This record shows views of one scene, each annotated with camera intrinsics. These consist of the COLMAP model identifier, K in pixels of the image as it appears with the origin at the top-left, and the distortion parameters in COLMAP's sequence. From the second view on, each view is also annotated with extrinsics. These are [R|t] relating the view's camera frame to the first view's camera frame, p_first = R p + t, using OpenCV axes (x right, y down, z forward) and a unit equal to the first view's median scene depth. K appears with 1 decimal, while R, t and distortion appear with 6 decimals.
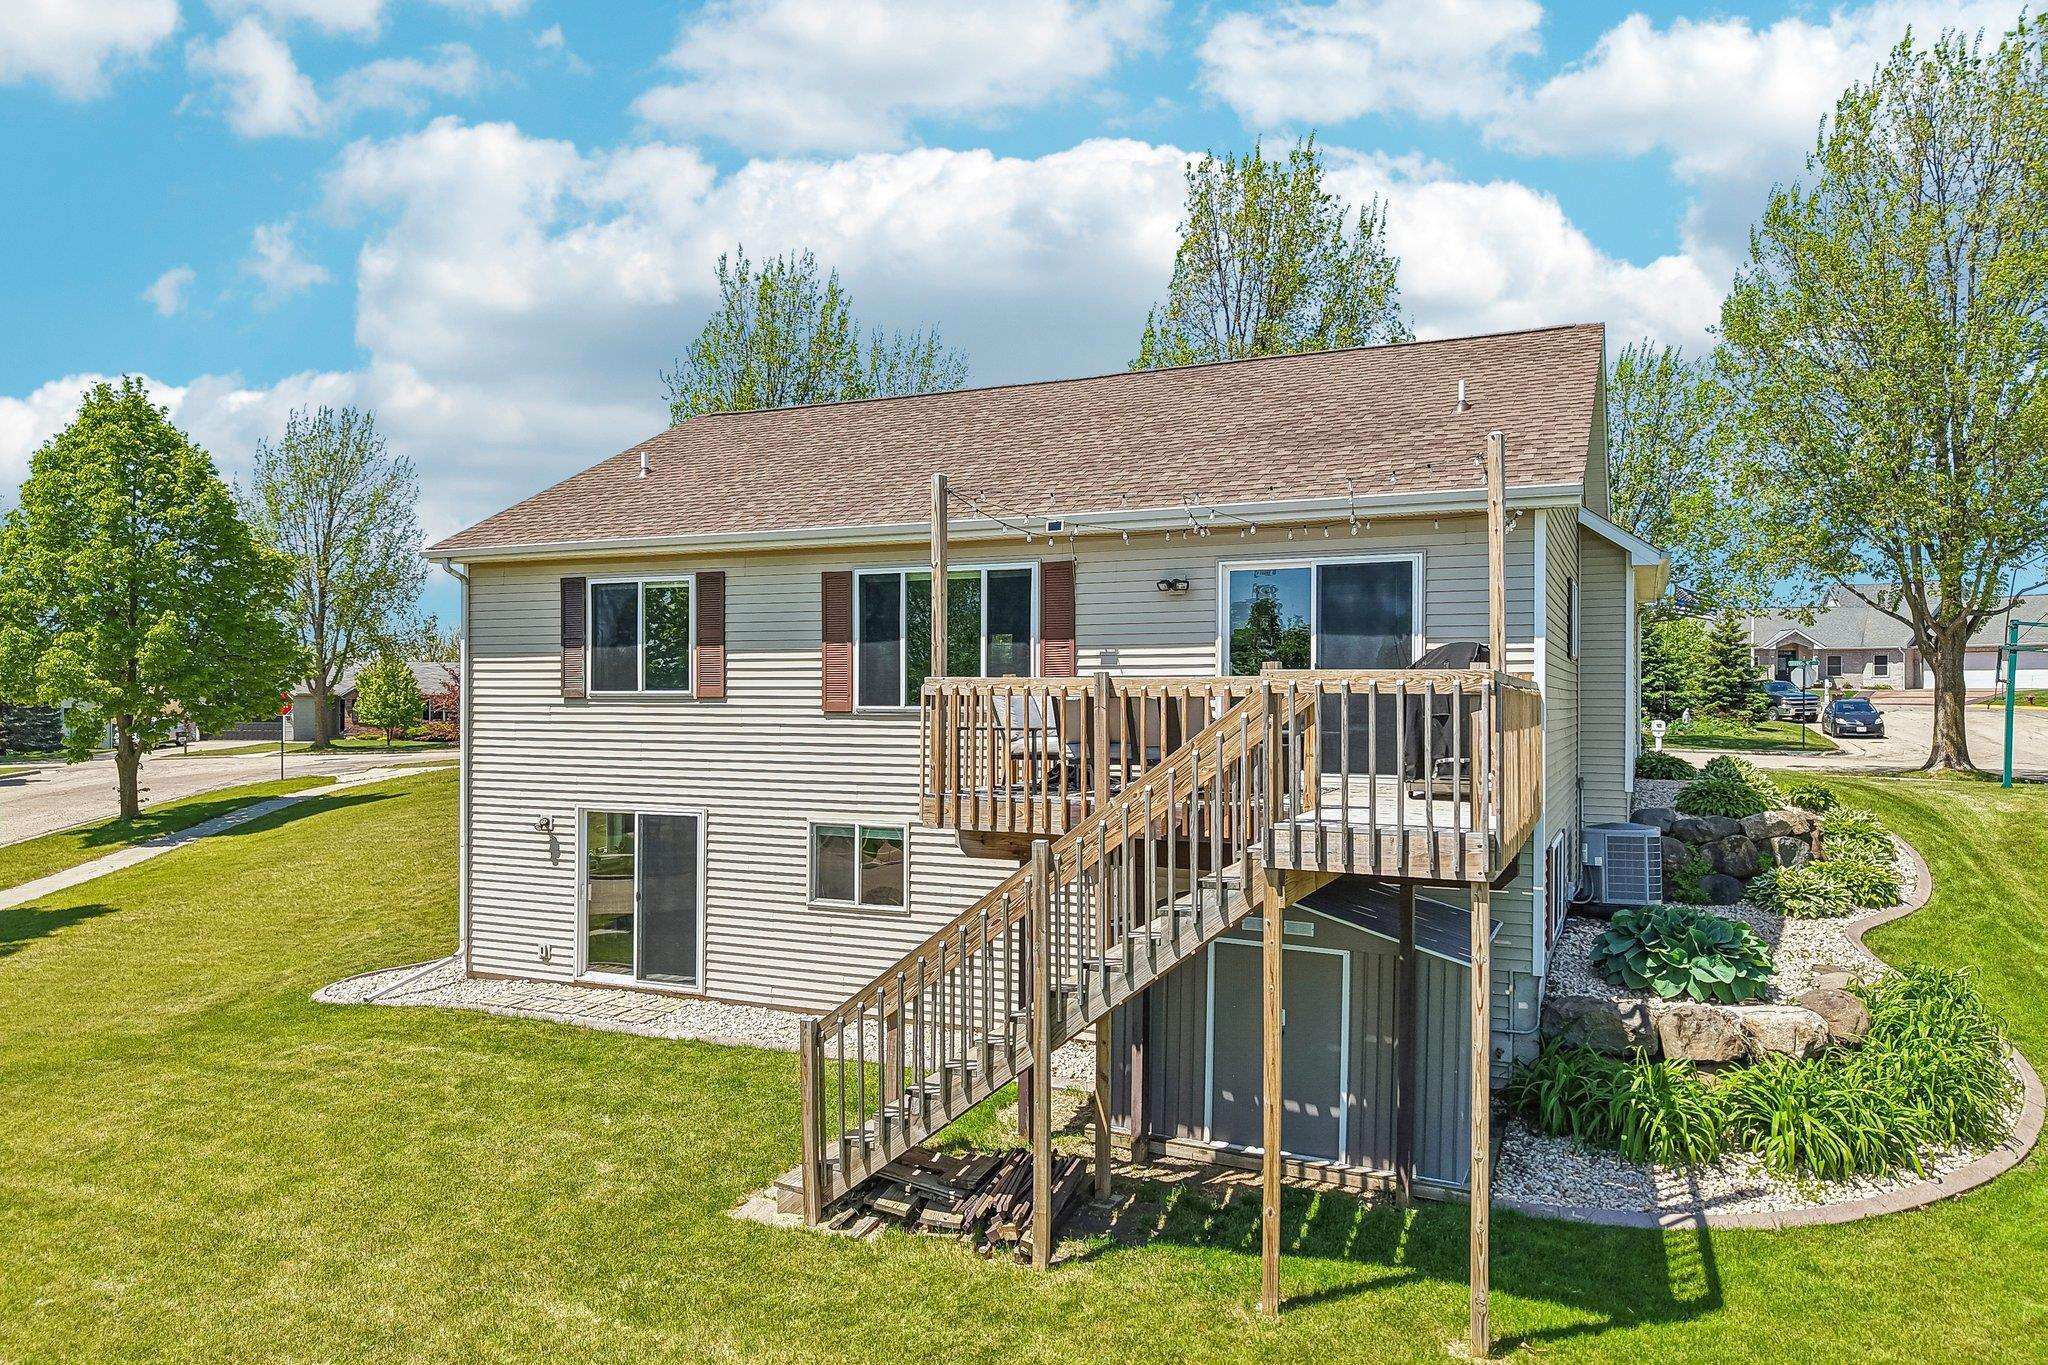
lens RADIAL K [[1366.4, 0, 1016.8], [0, 1366.4, 711.8], [0, 0, 1]] dist [0.008056, -0.007405]
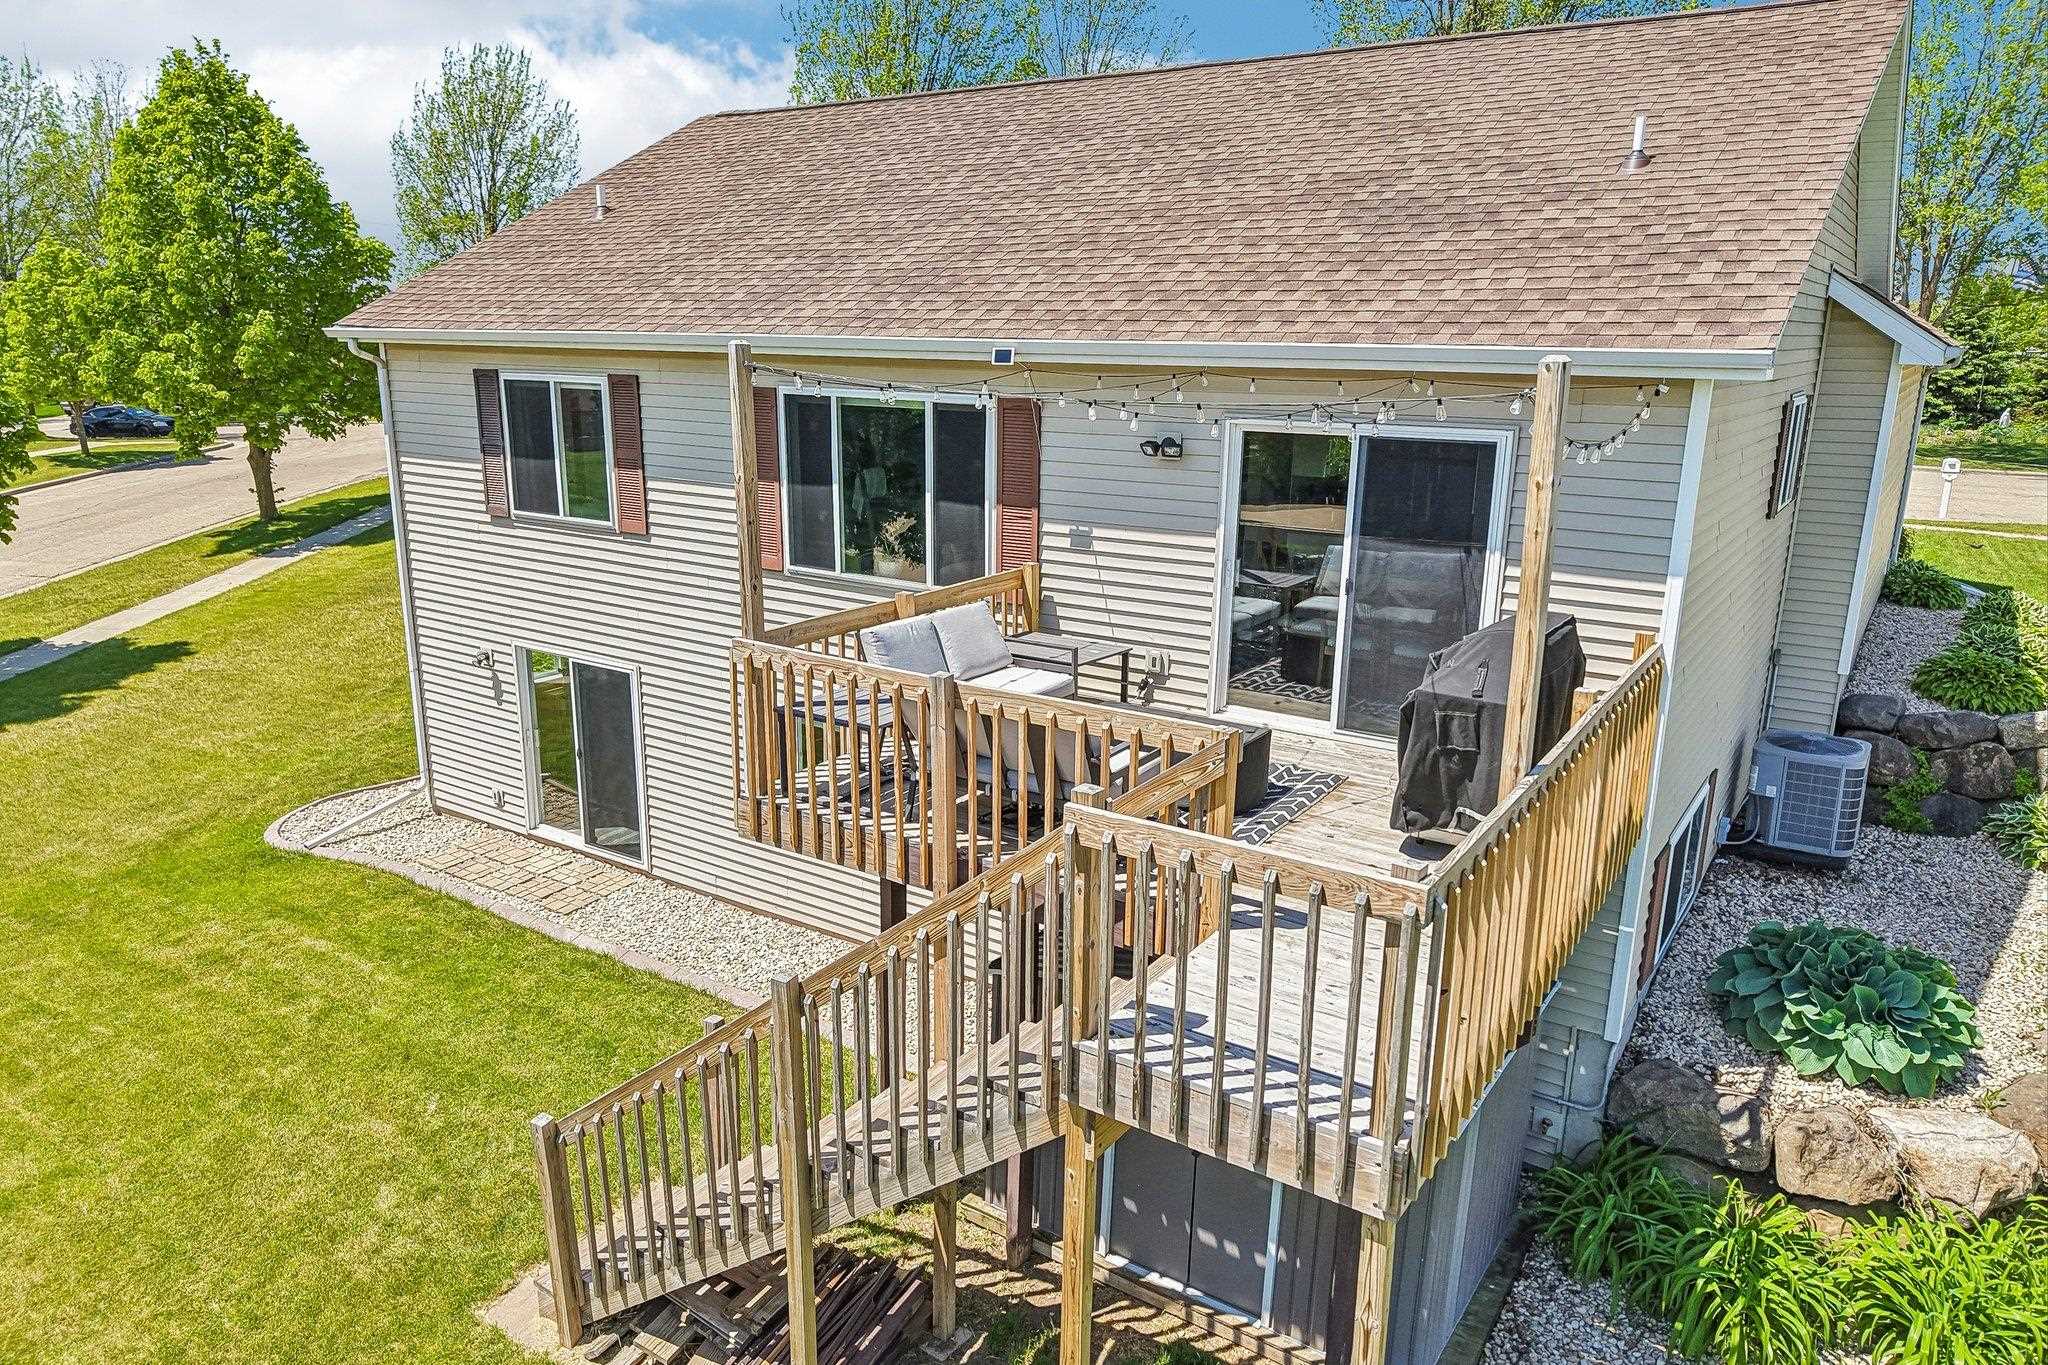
lens RADIAL K [[1368.9, 0, 1010.6], [0, 1368.9, 712.5], [0, 0, 1]] dist [0.005935, -0.003173]
pose [[0.986023, 0.052624, -0.158080, 0.137649], [-0.010248, 0.966168, 0.257708, -0.124922], [0.166294, -0.252486, 0.953204, 0.238922]]
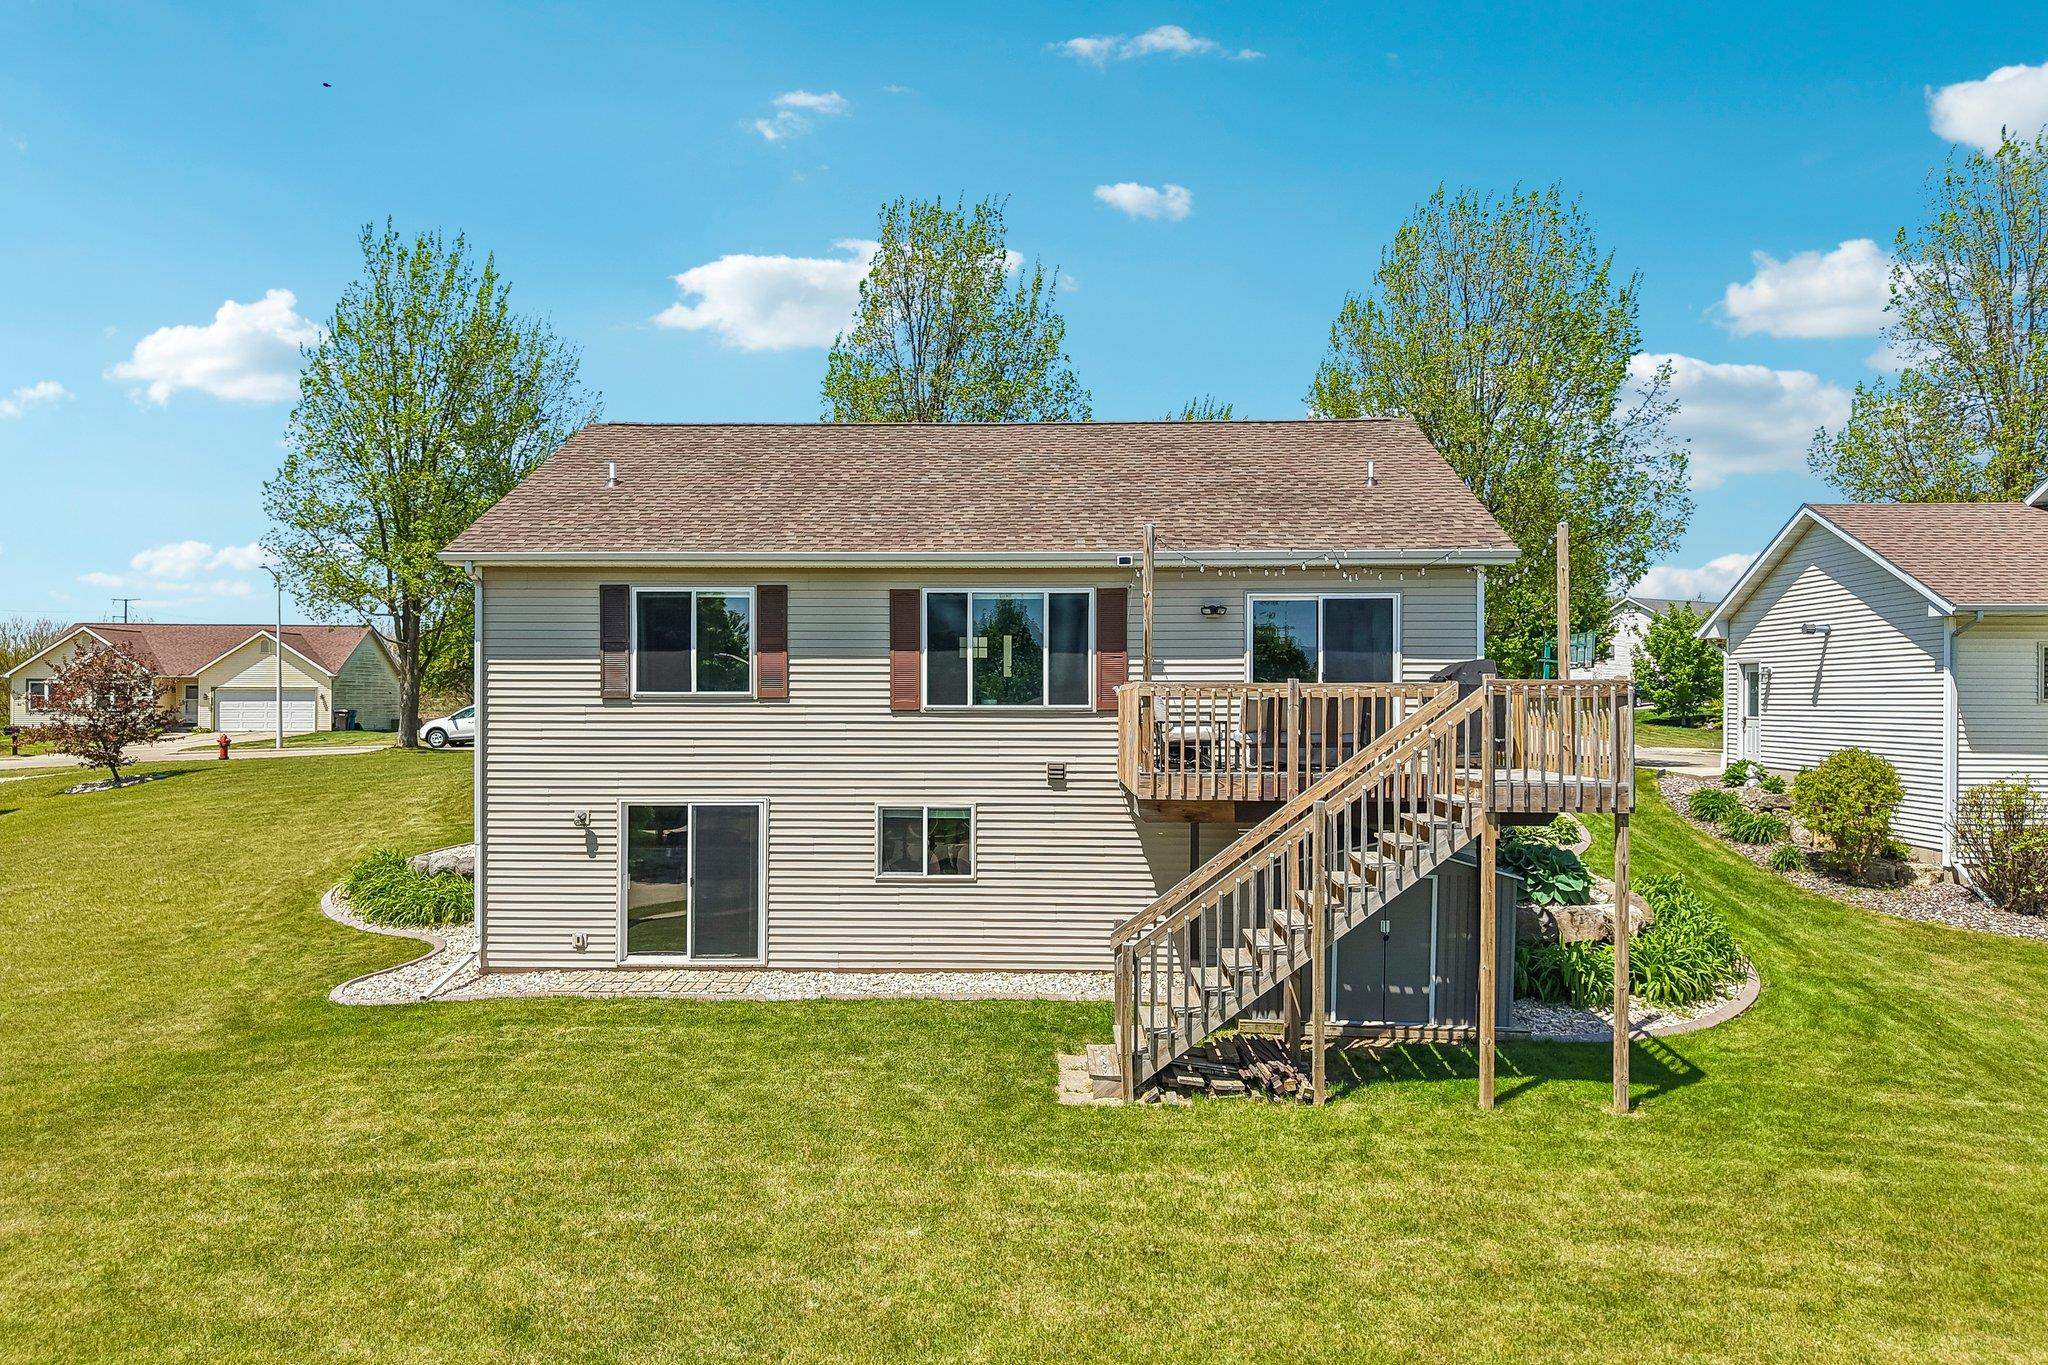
lens RADIAL K [[1368.9, 0, 1010.6], [0, 1368.9, 712.5], [0, 0, 1]] dist [0.005935, -0.003173]
pose [[0.925953, -0.006072, 0.377589, -0.482468], [0.005075, 0.999981, 0.003635, -0.001942], [-0.377604, -0.001449, 0.925966, -0.107330]]
